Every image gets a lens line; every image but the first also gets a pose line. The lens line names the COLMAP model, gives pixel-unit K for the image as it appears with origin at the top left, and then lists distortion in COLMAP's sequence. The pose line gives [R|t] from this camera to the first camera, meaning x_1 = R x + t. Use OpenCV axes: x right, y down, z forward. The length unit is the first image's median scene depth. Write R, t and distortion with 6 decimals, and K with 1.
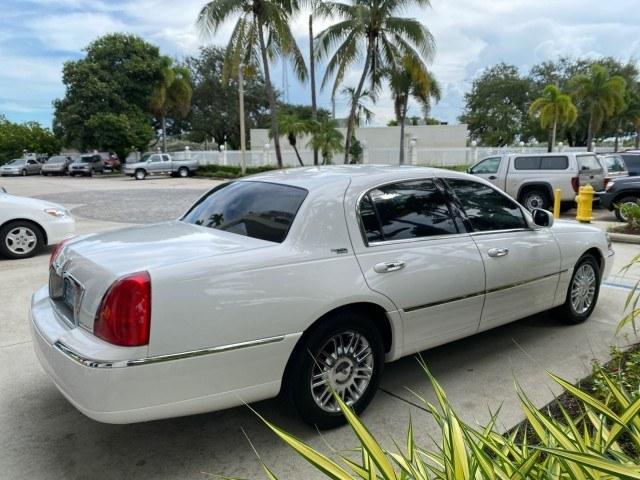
lens RADIAL K [[491.7, 0, 320.2], [0, 491.7, 239.5], [0, 0, 1]] dist [0.021486, -0.022146]
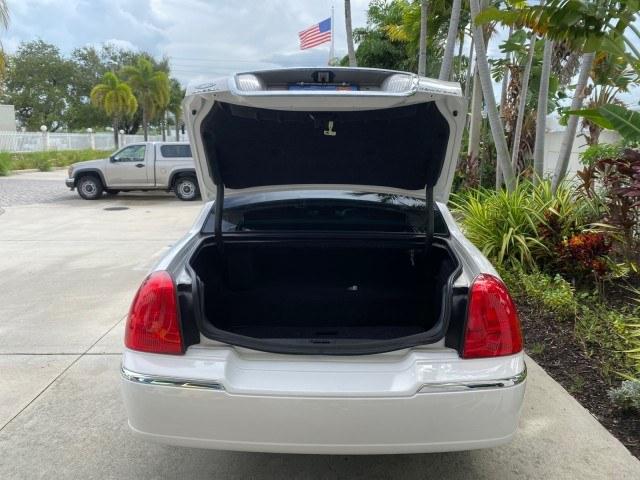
lens RADIAL K [[491.7, 0, 322.0], [0, 491.7, 239.2], [0, 0, 1]] dist [0.021486, -0.022146]
pose [[0.622165, -0.135229, 0.771119, -0.078797], [0.115694, 0.990036, 0.080274, -0.006363], [-0.774291, 0.039270, 0.631610, 0.037848]]
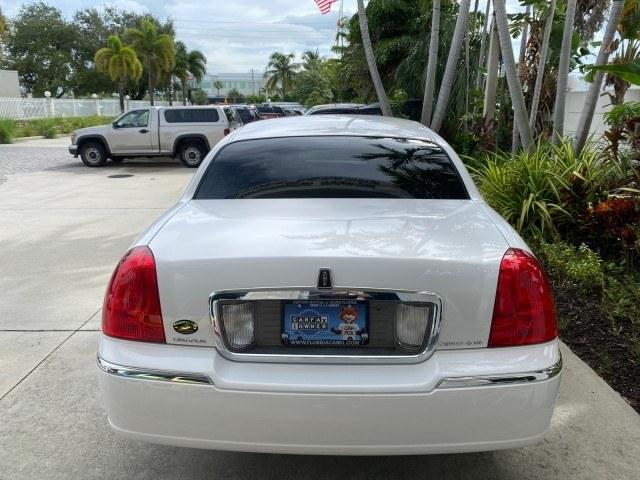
lens RADIAL K [[491.7, 0, 324.4], [0, 491.7, 238.0], [0, 0, 1]] dist [0.021486, -0.022146]
pose [[0.633318, -0.188565, 0.750568, -0.072251], [0.122724, 0.982060, 0.143170, -0.005986], [-0.764099, 0.001441, 0.645097, 0.042277]]
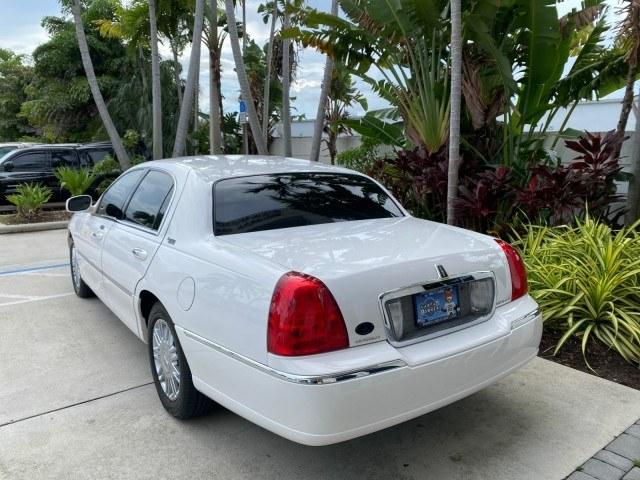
lens RADIAL K [[491.7, 0, 316.7], [0, 491.7, 238.6], [0, 0, 1]] dist [0.021486, -0.022146]
pose [[0.041041, -0.165147, 0.985415, -0.100719], [0.155395, 0.975300, 0.156980, -0.012251], [-0.987000, 0.146686, 0.065690, 0.082518]]
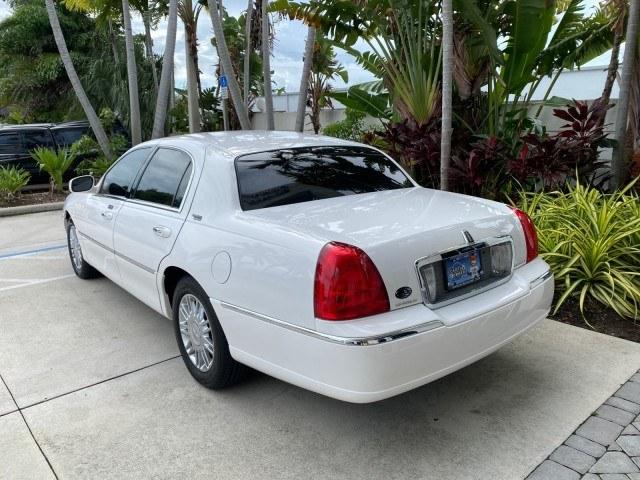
lens RADIAL K [[491.7, 0, 315.1], [0, 491.7, 237.1], [0, 0, 1]] dist [0.021486, -0.022146]
pose [[-0.014818, -0.211870, 0.977186, -0.103271], [0.178232, 0.961082, 0.211081, -0.013449], [-0.983877, 0.177294, 0.023521, 0.090182]]
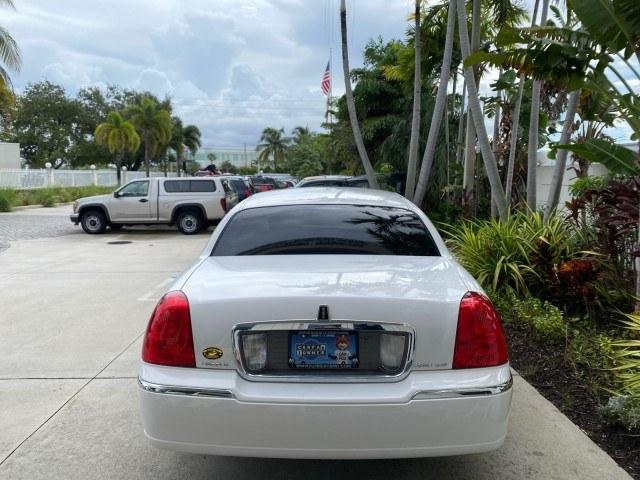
lens RADIAL K [[491.7, 0, 321.7], [0, 491.7, 239.9], [0, 0, 1]] dist [0.021486, -0.022146]
pose [[0.620987, -0.085958, 0.779093, -0.083570], [0.121580, 0.992502, 0.012597, -0.005199], [-0.774334, 0.086900, 0.626782, 0.034492]]
